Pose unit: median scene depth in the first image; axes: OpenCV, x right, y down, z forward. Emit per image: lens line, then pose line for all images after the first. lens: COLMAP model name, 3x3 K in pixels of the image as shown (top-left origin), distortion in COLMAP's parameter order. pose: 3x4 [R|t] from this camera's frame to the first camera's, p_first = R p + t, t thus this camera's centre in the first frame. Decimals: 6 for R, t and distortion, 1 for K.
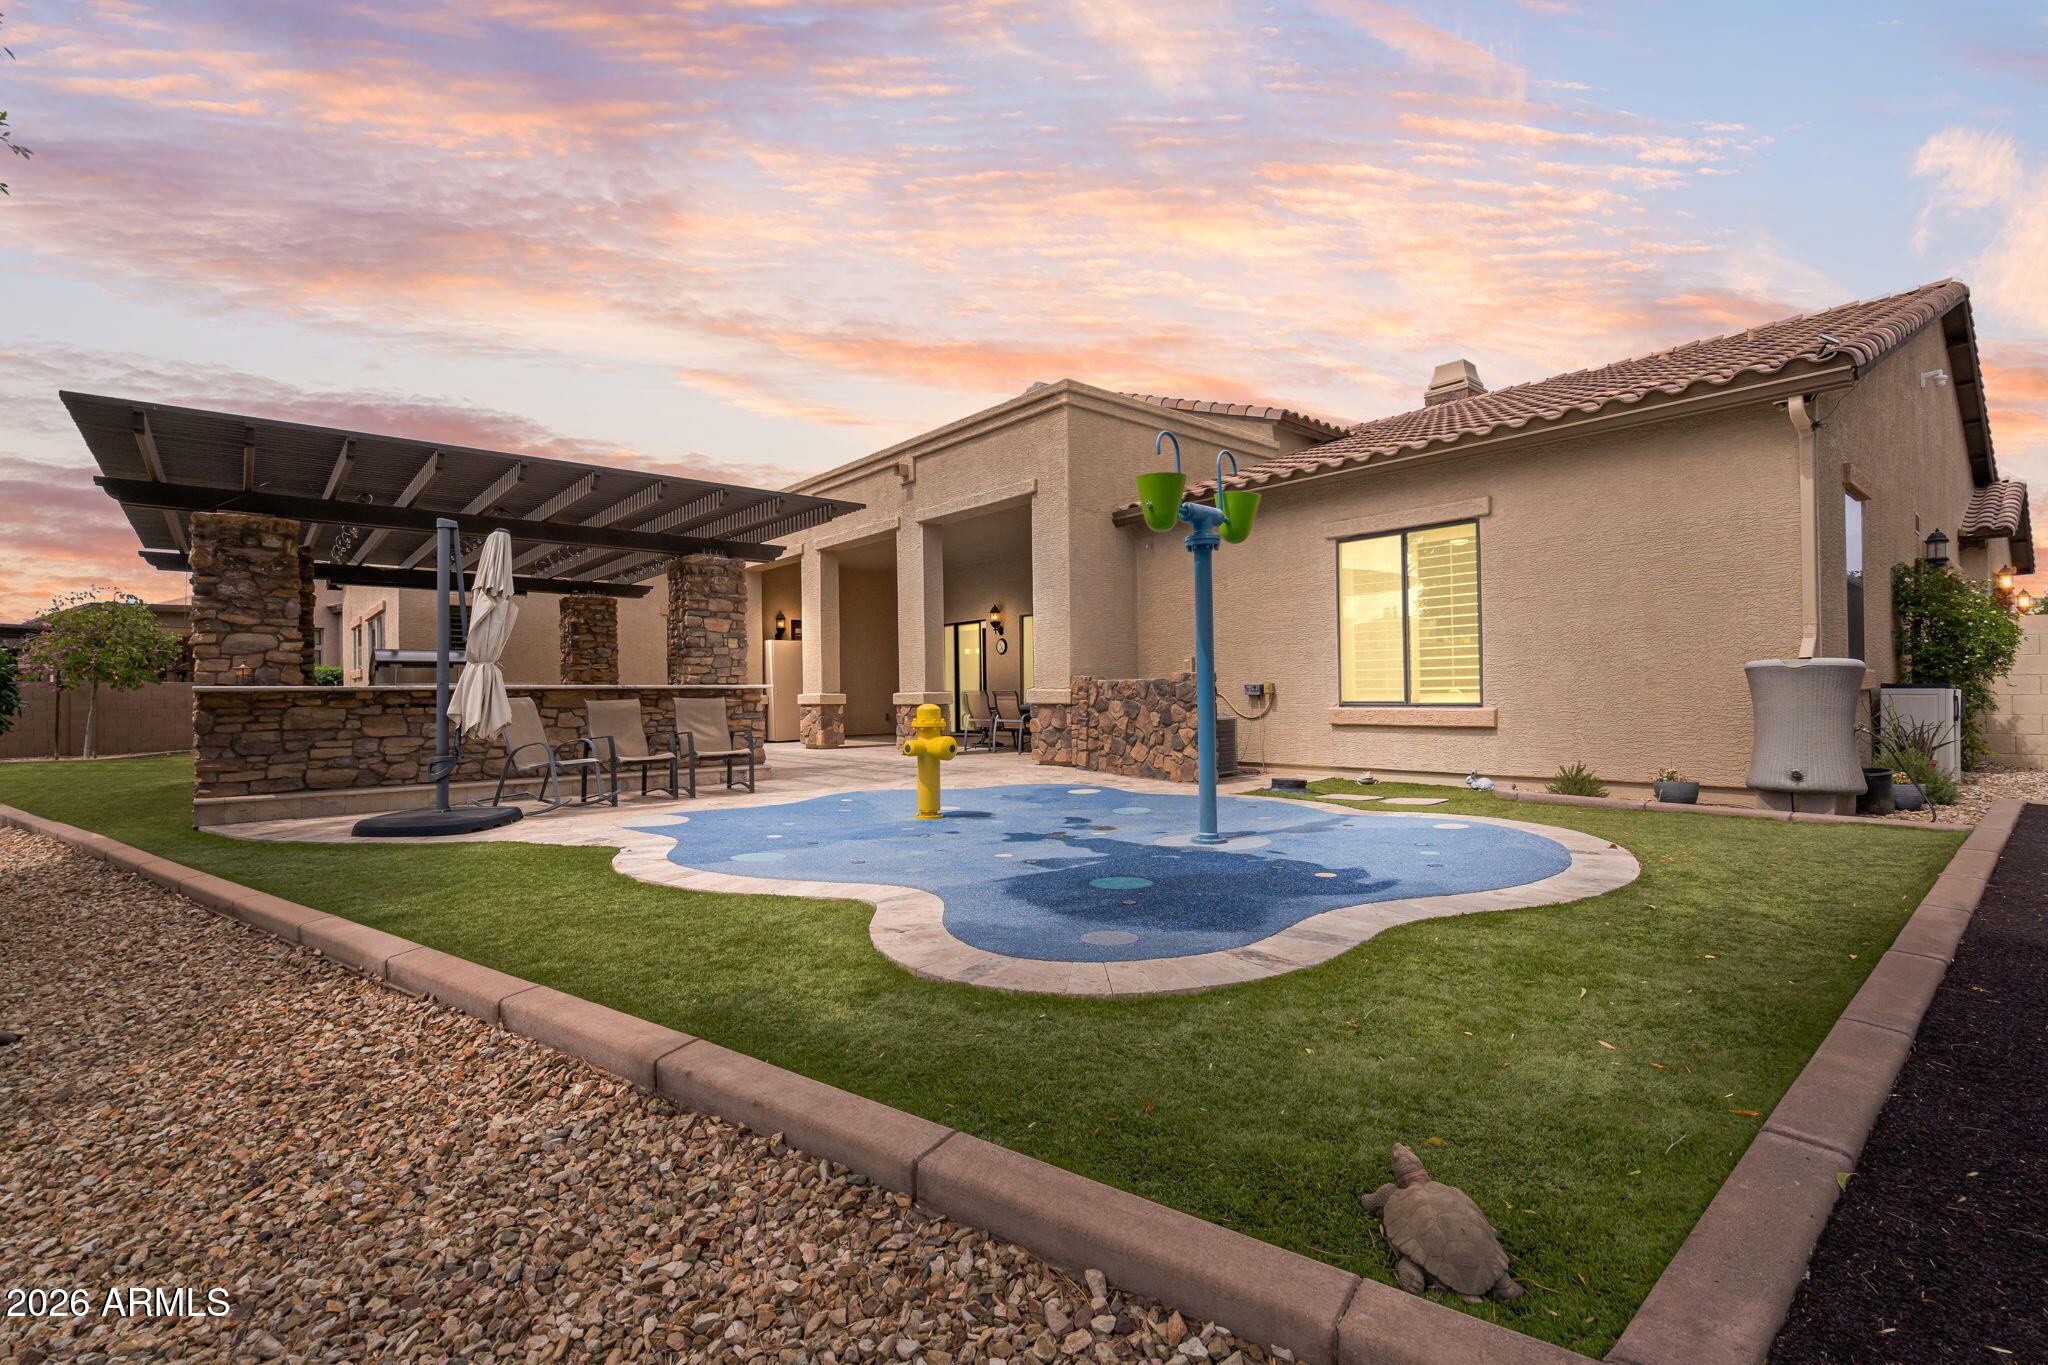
lens RADIAL K [[932.2, 0, 1022.0], [0, 932.2, 684.6], [0, 0, 1]] dist [-0.005208, 0.002244]
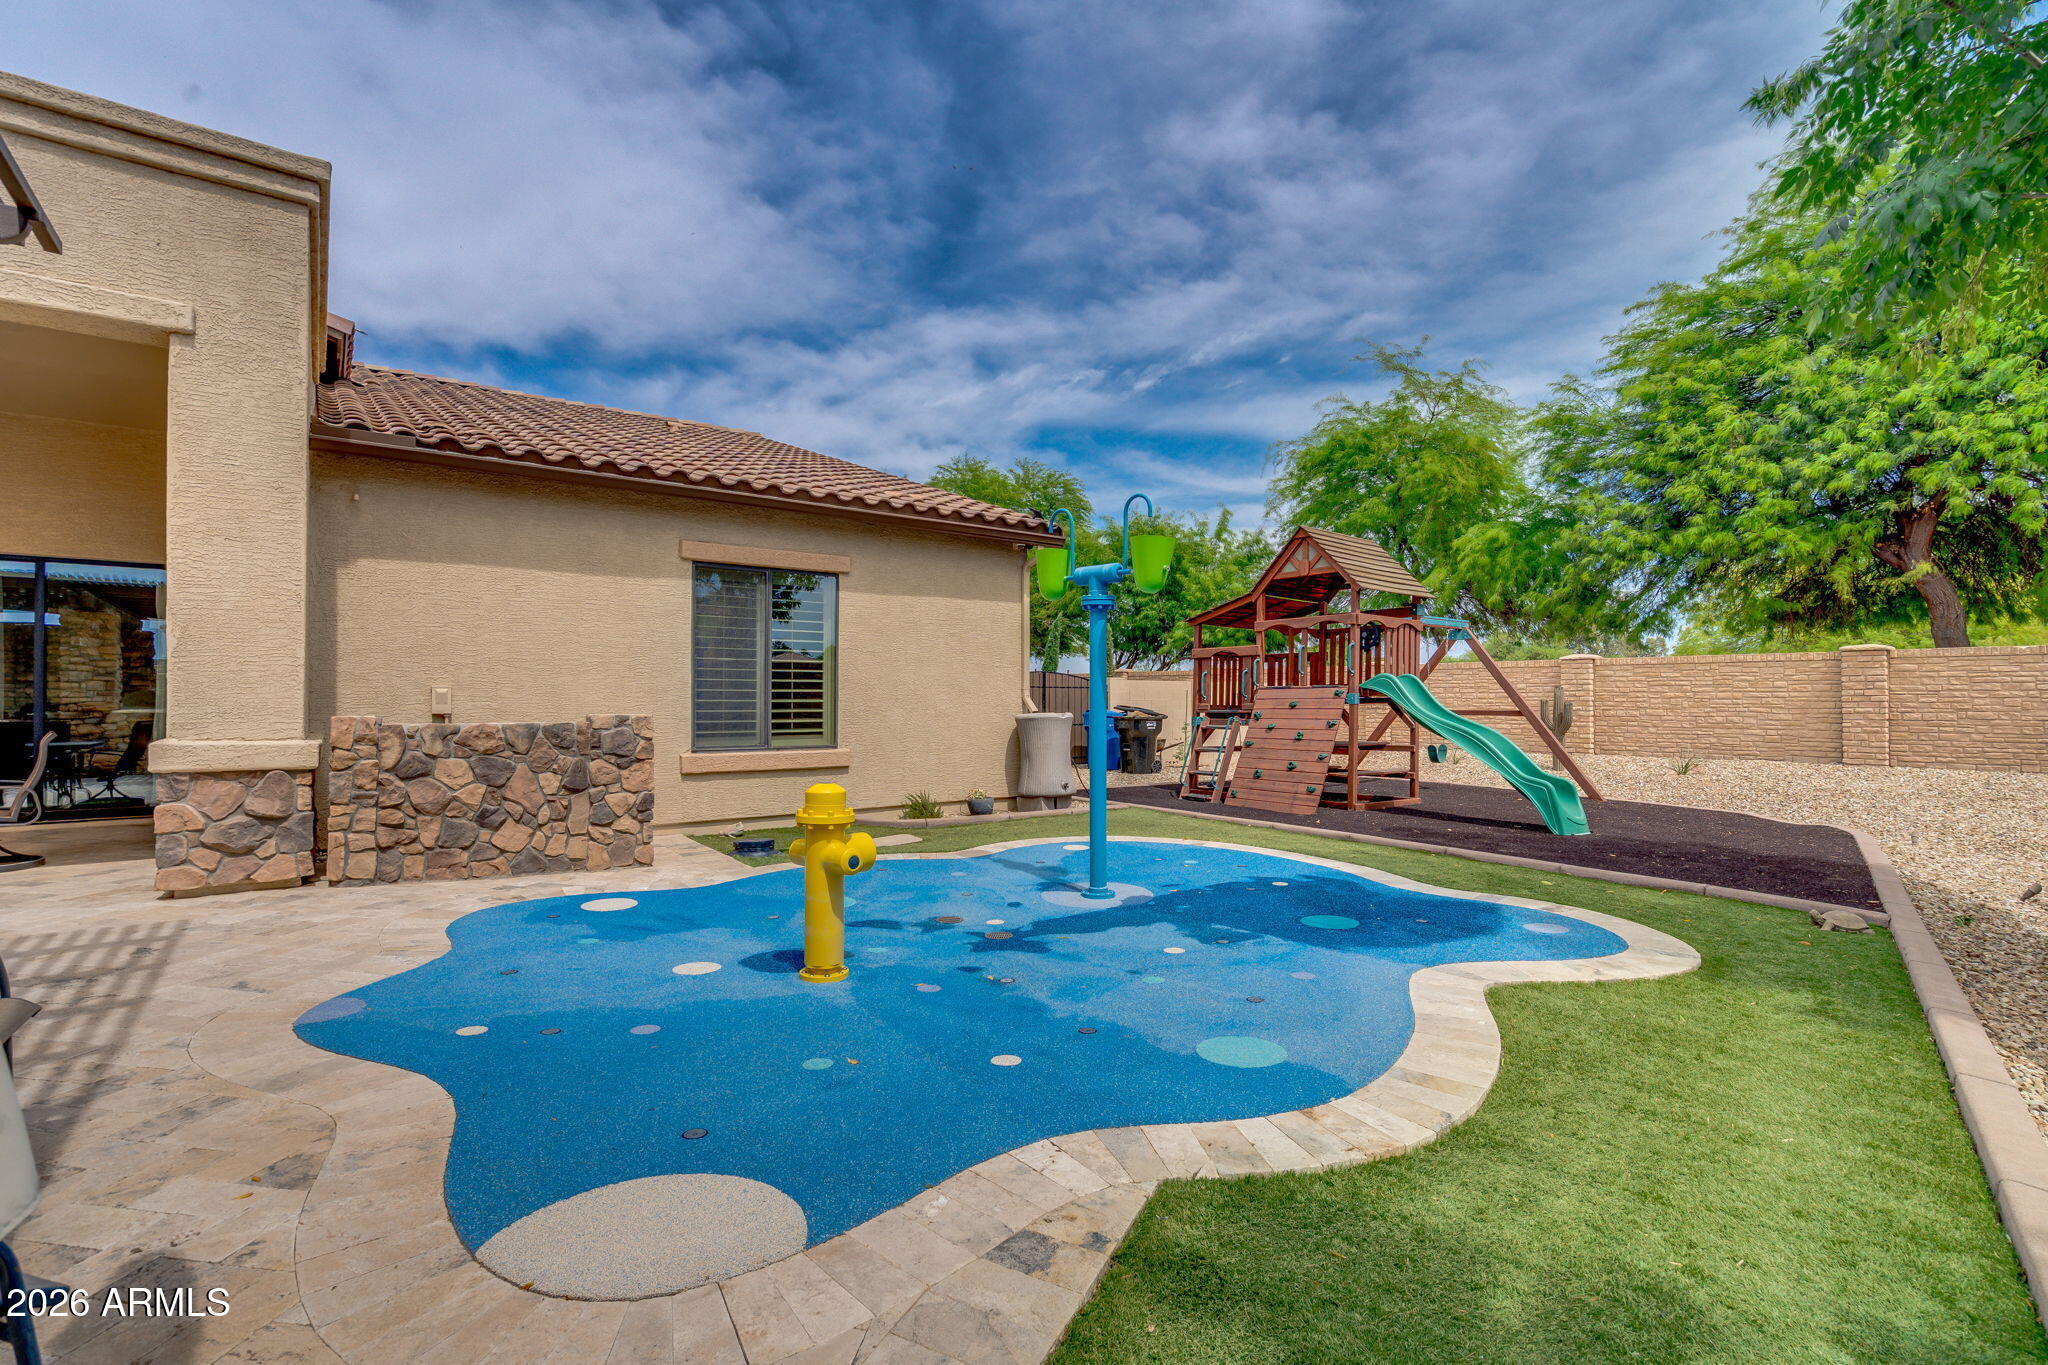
lens RADIAL K [[932.2, 0, 1019.9], [0, 932.2, 693.3], [0, 0, 1]] dist [-0.005208, 0.002244]
pose [[0.059182, 0.020820, 0.998030, -0.493305], [-0.014073, 0.999701, -0.020021, -0.018575], [-0.998148, -0.012861, 0.059458, 0.608395]]
